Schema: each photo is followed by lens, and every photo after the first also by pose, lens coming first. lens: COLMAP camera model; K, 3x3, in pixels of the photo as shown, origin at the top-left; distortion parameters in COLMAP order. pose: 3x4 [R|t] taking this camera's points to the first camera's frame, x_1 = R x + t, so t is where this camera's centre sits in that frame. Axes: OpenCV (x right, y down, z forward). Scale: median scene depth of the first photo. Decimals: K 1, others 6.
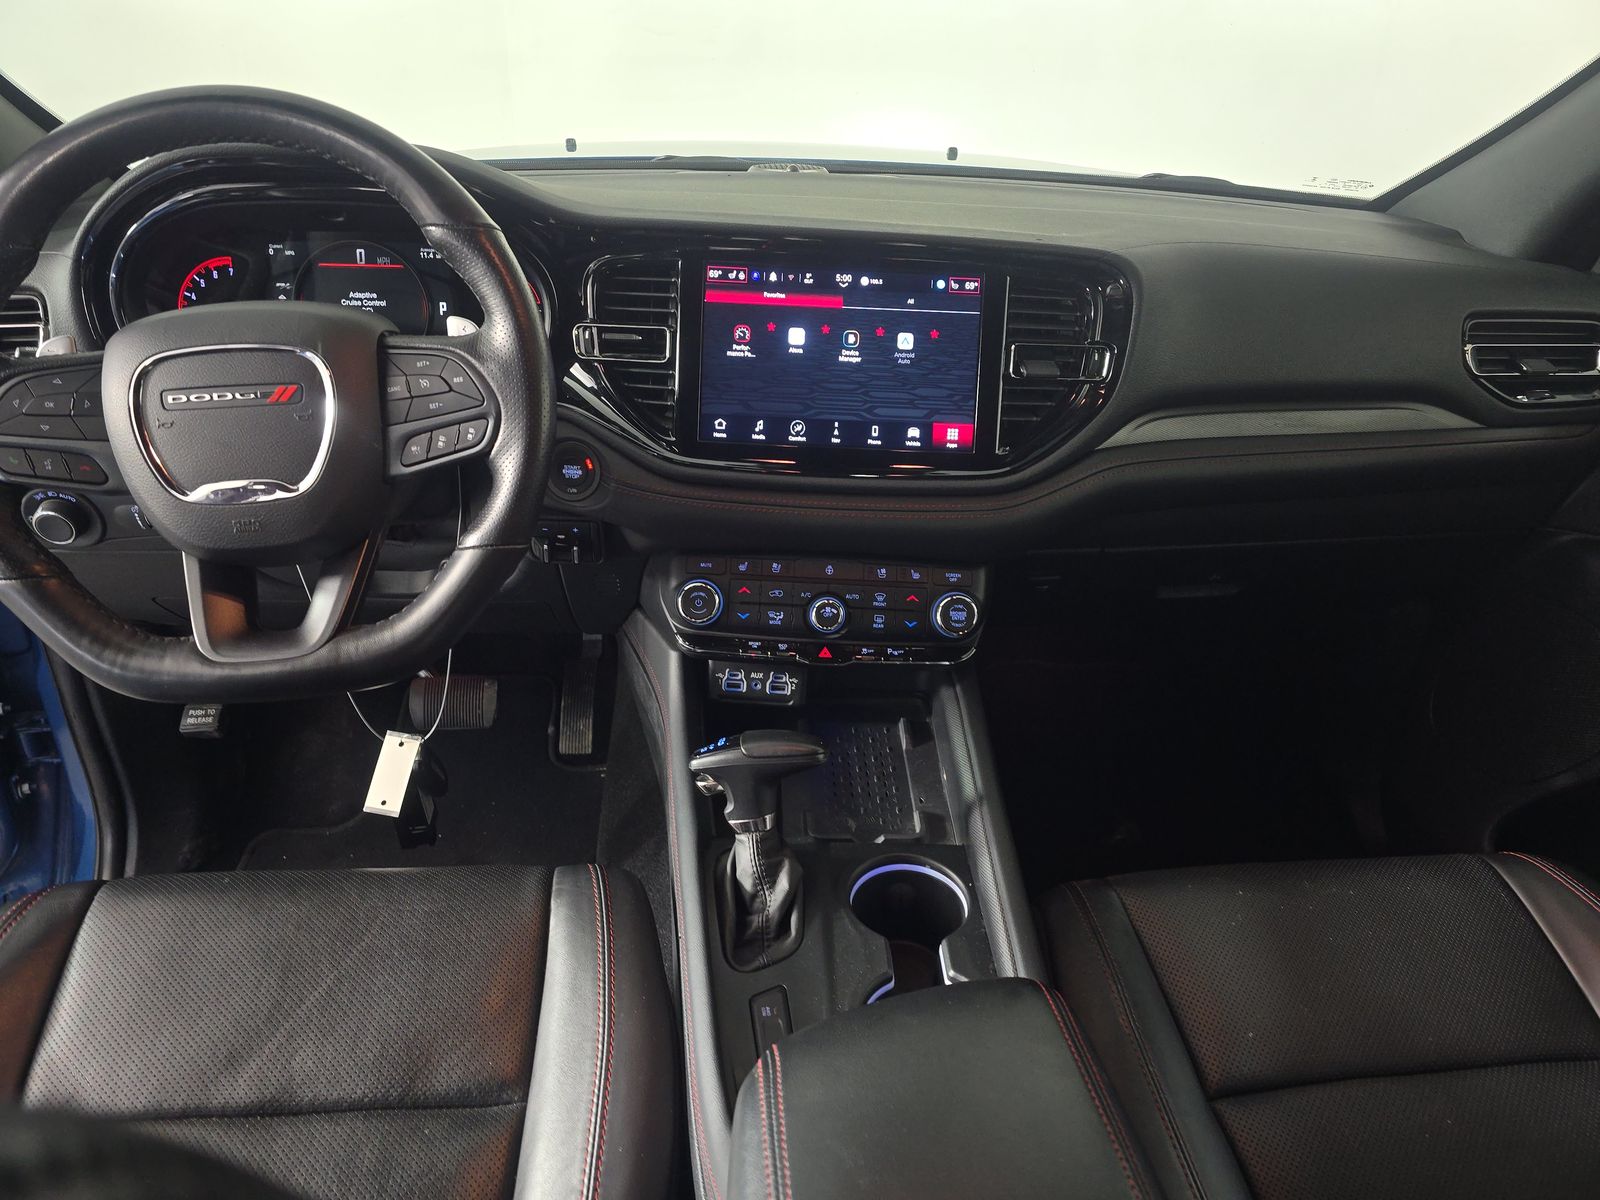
lens RADIAL K [[1057.9, 0, 794.5], [0, 1057.9, 610.1], [0, 0, 1]] dist [0.040712, -0.041604]
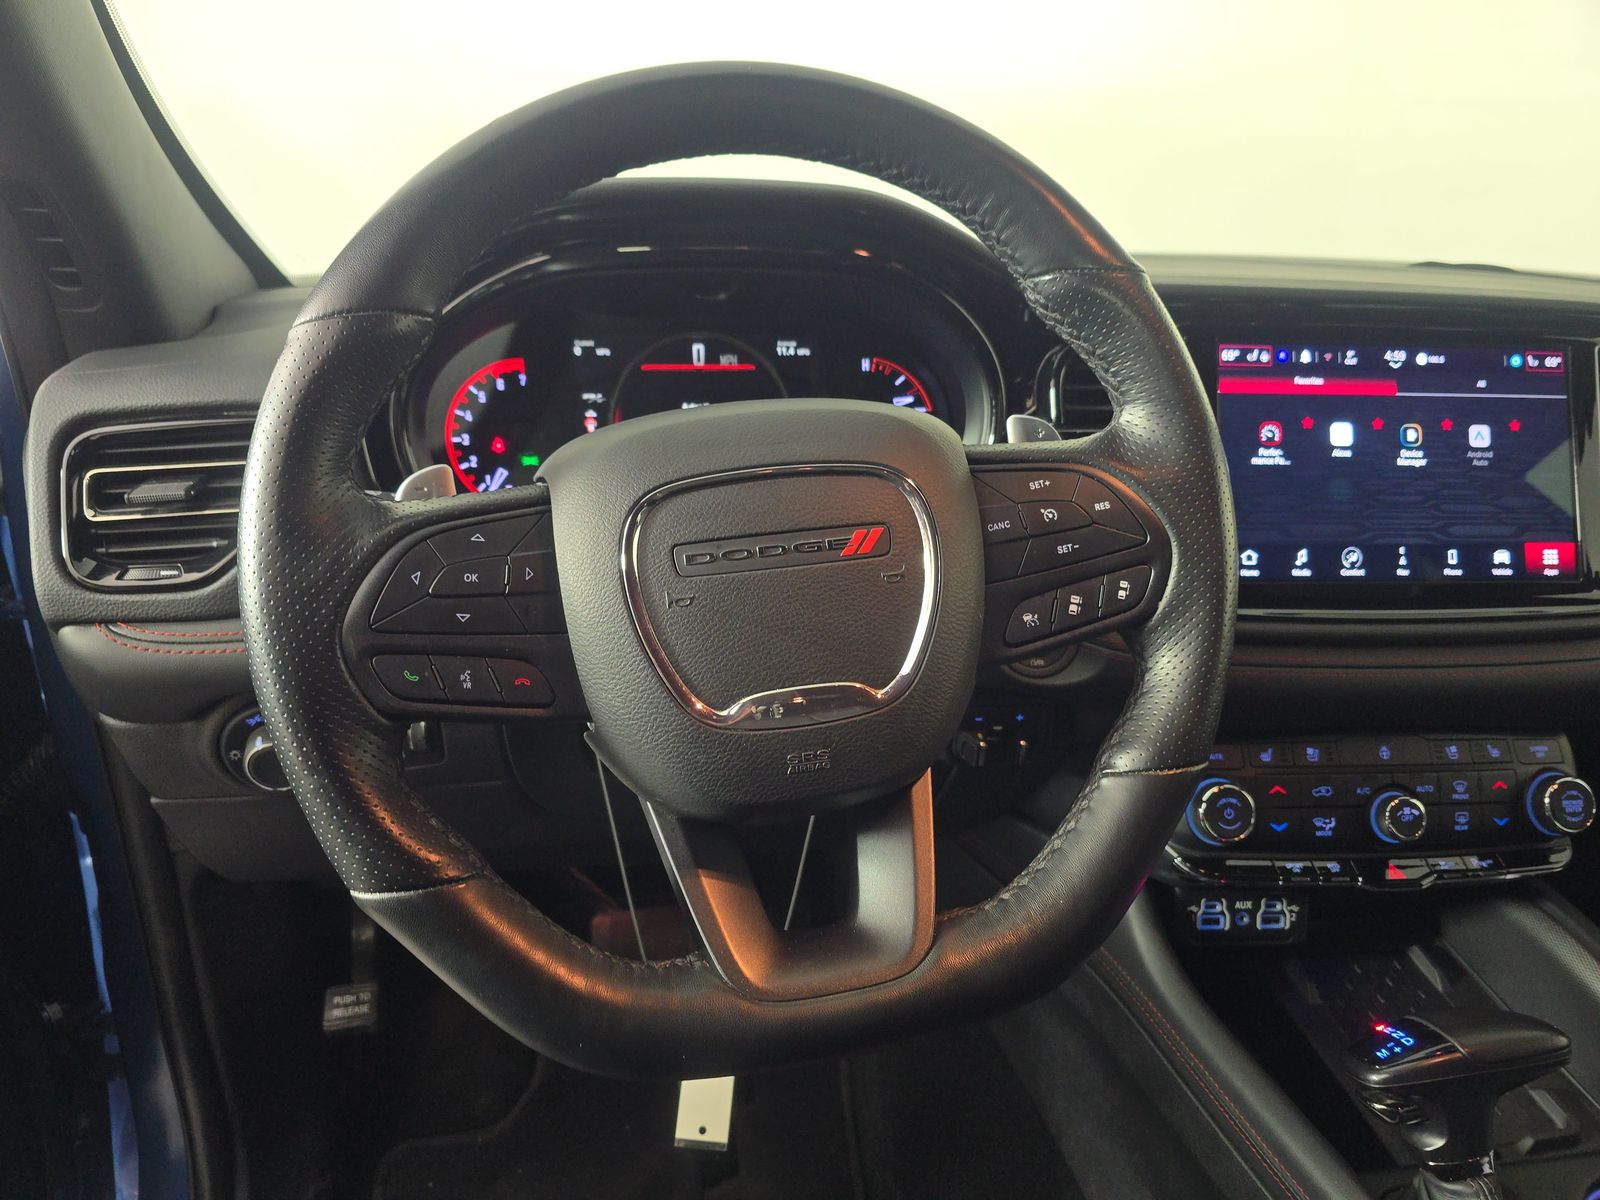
lens RADIAL K [[1057.9, 0, 760.3], [0, 1057.9, 584.1], [0, 0, 1]] dist [0.040712, -0.041604]
pose [[0.993865, -0.048279, 0.099509, -0.469433], [0.062541, 0.987365, -0.145598, -0.074600], [-0.091222, 0.150928, 0.984327, 0.329507]]
